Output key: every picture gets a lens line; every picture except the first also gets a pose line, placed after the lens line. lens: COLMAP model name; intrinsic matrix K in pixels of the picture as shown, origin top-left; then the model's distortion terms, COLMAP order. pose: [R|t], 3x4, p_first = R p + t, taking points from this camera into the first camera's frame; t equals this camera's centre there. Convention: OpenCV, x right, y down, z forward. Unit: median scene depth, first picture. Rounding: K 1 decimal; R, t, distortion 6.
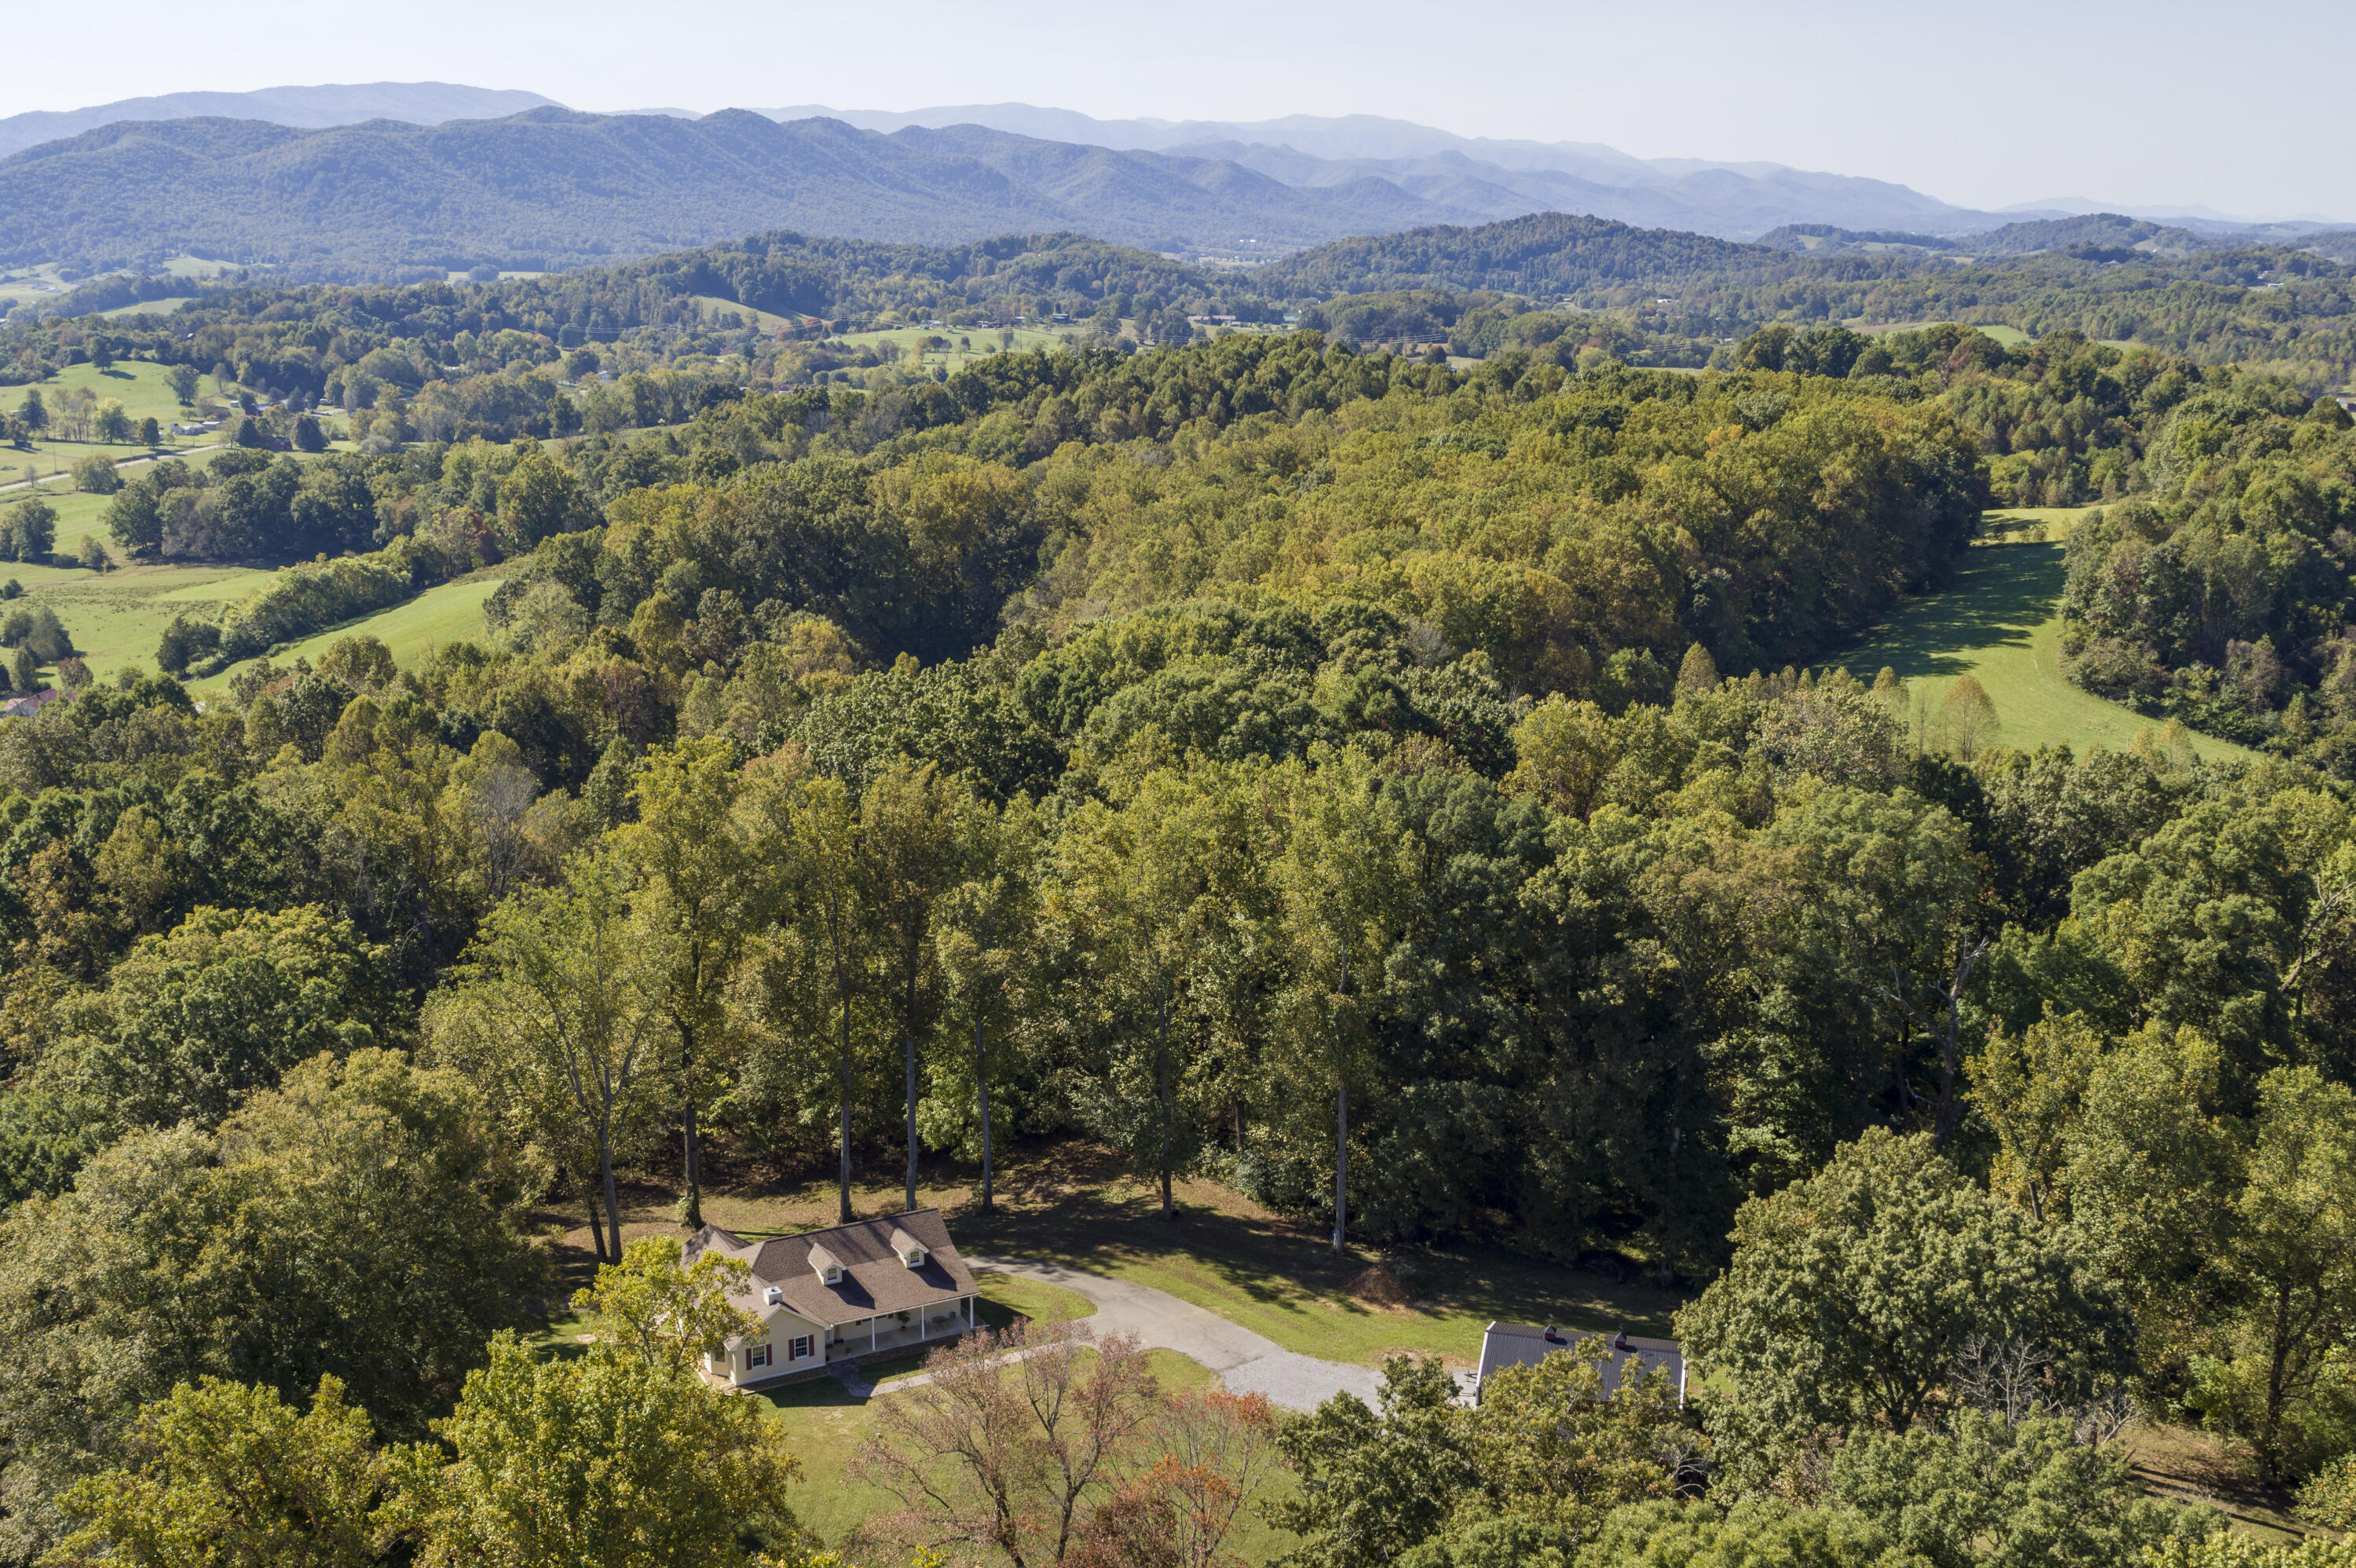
lens RADIAL K [[2493.6, 0, 1178.0], [0, 2493.6, 784.0], [0, 0, 1]] dist [-0.008300, 0.001824]
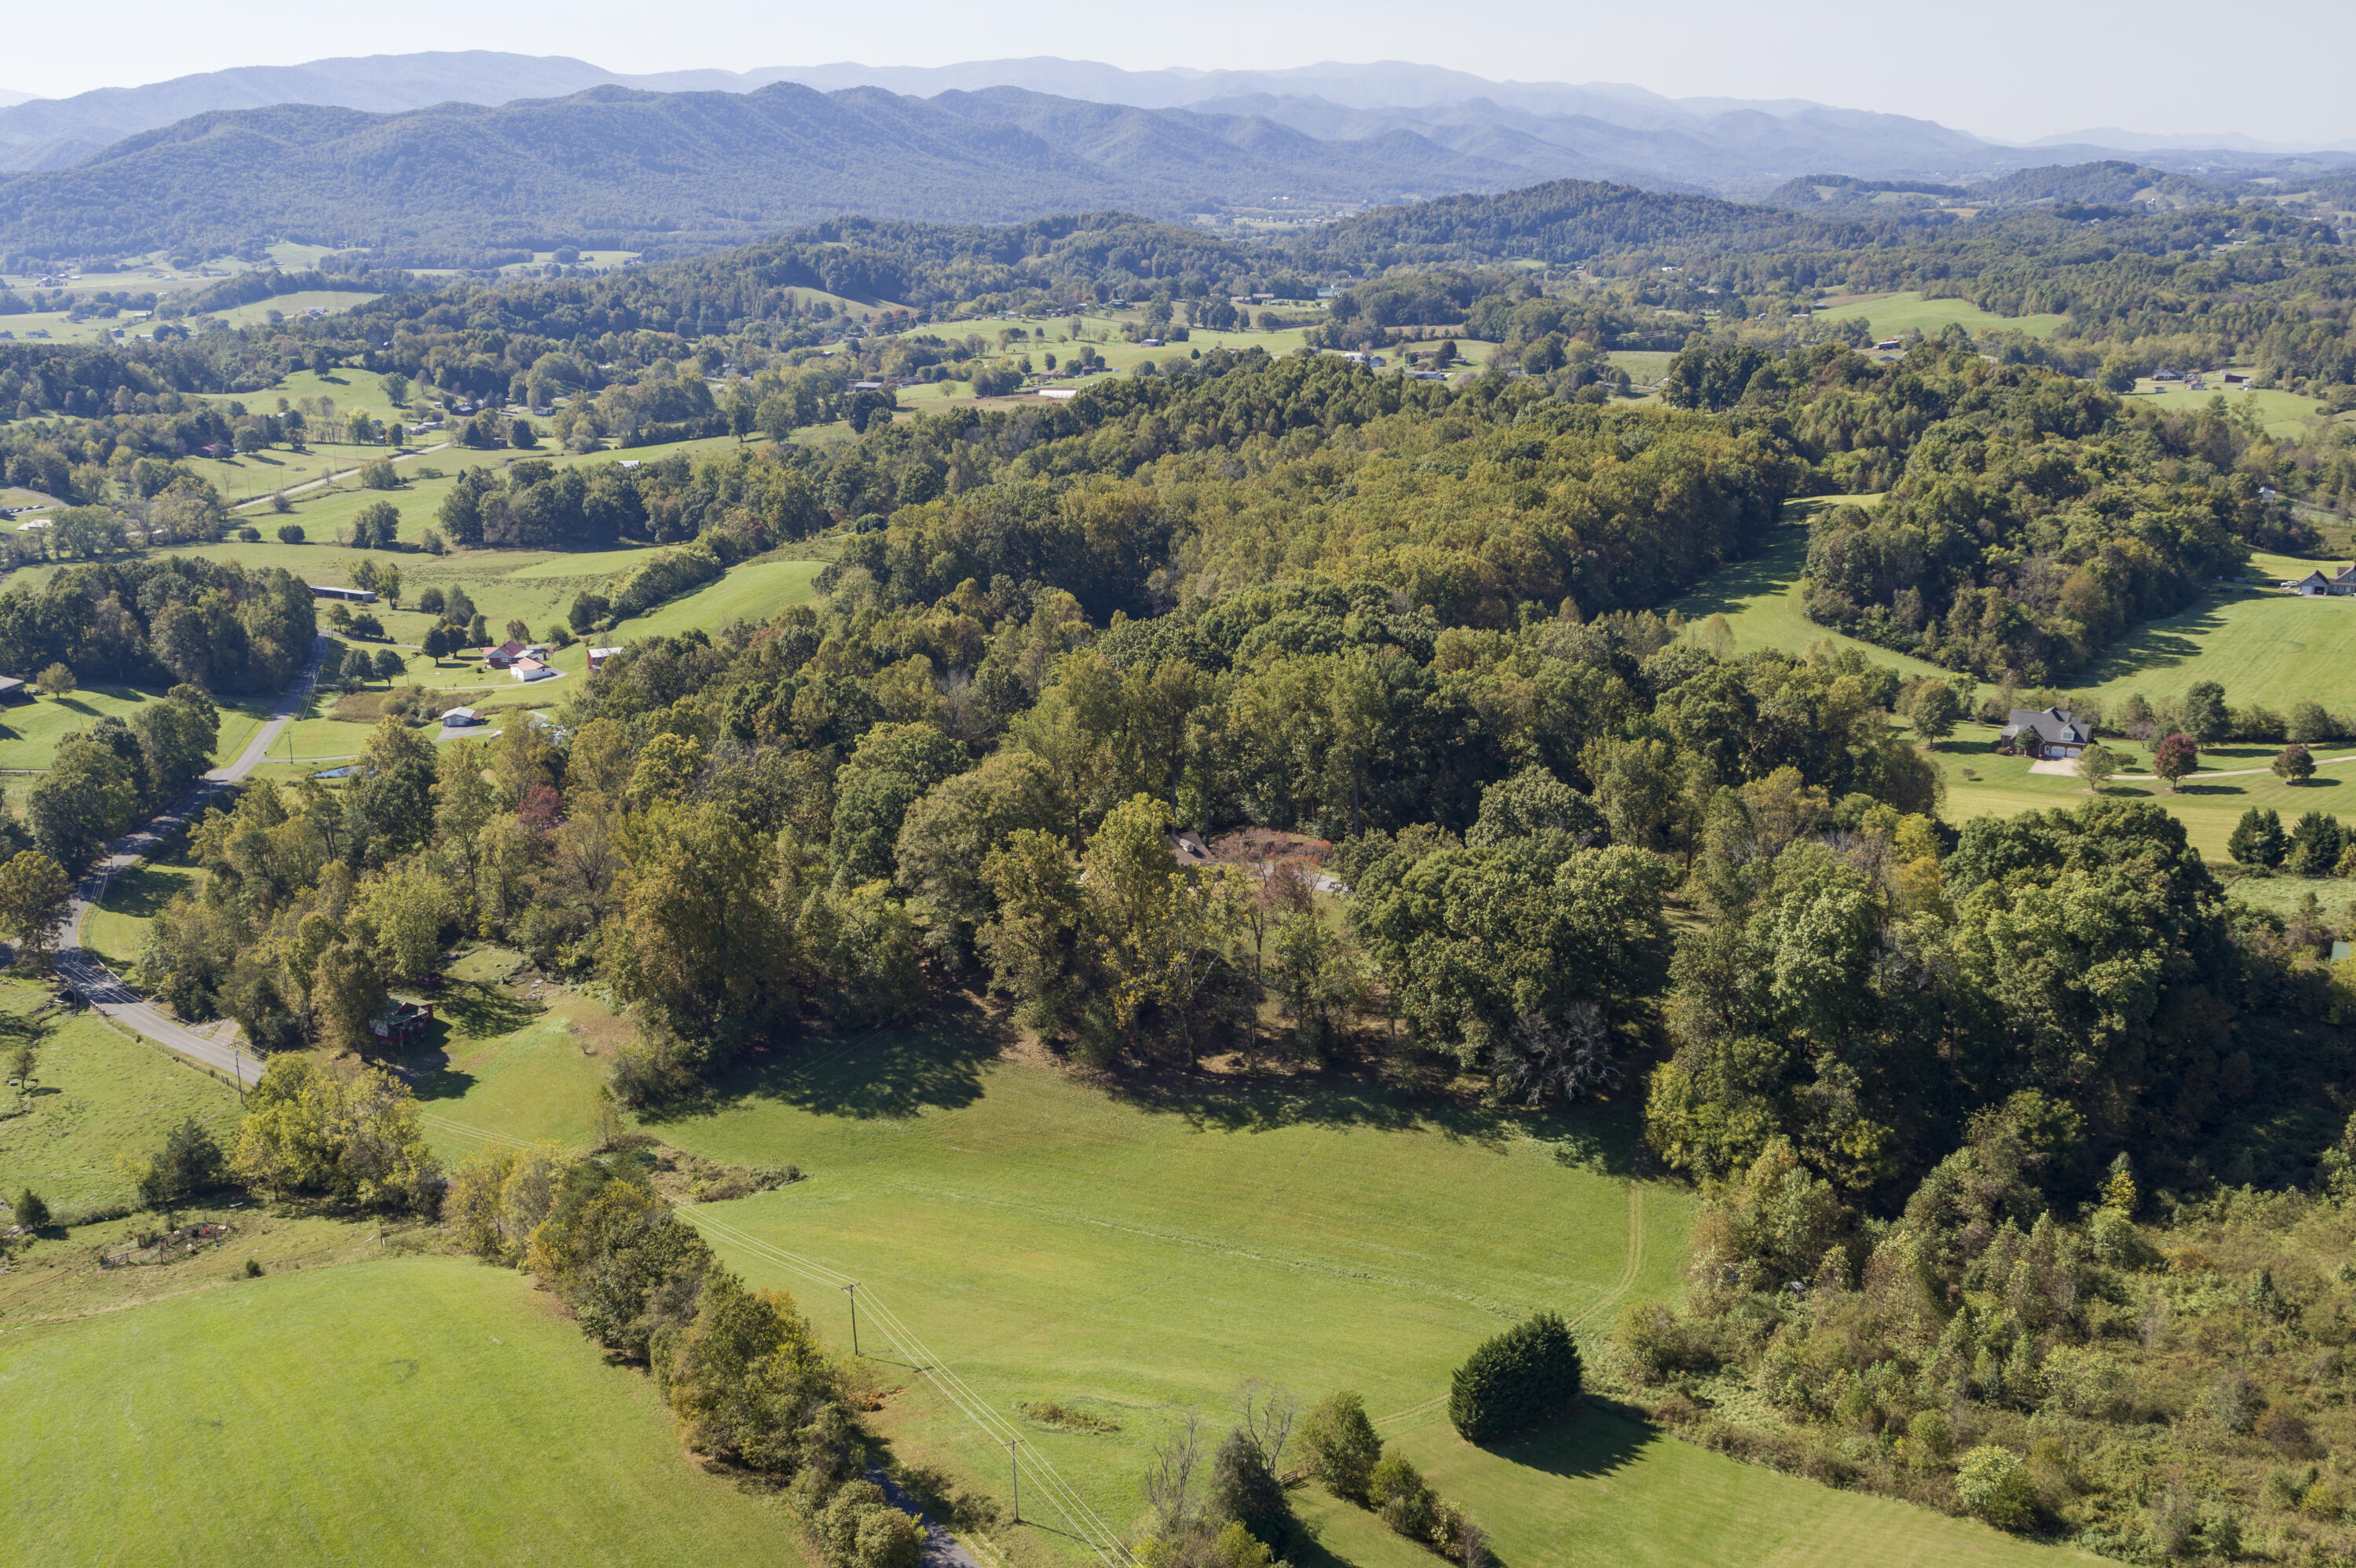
lens RADIAL K [[2493.6, 0, 1178.0], [0, 2493.6, 784.0], [0, 0, 1]] dist [-0.008300, 0.001824]
pose [[0.999783, -0.013993, -0.015431, -0.017667], [0.014317, 0.999676, 0.021062, 0.015934], [0.015132, -0.021278, 0.999659, -0.357484]]
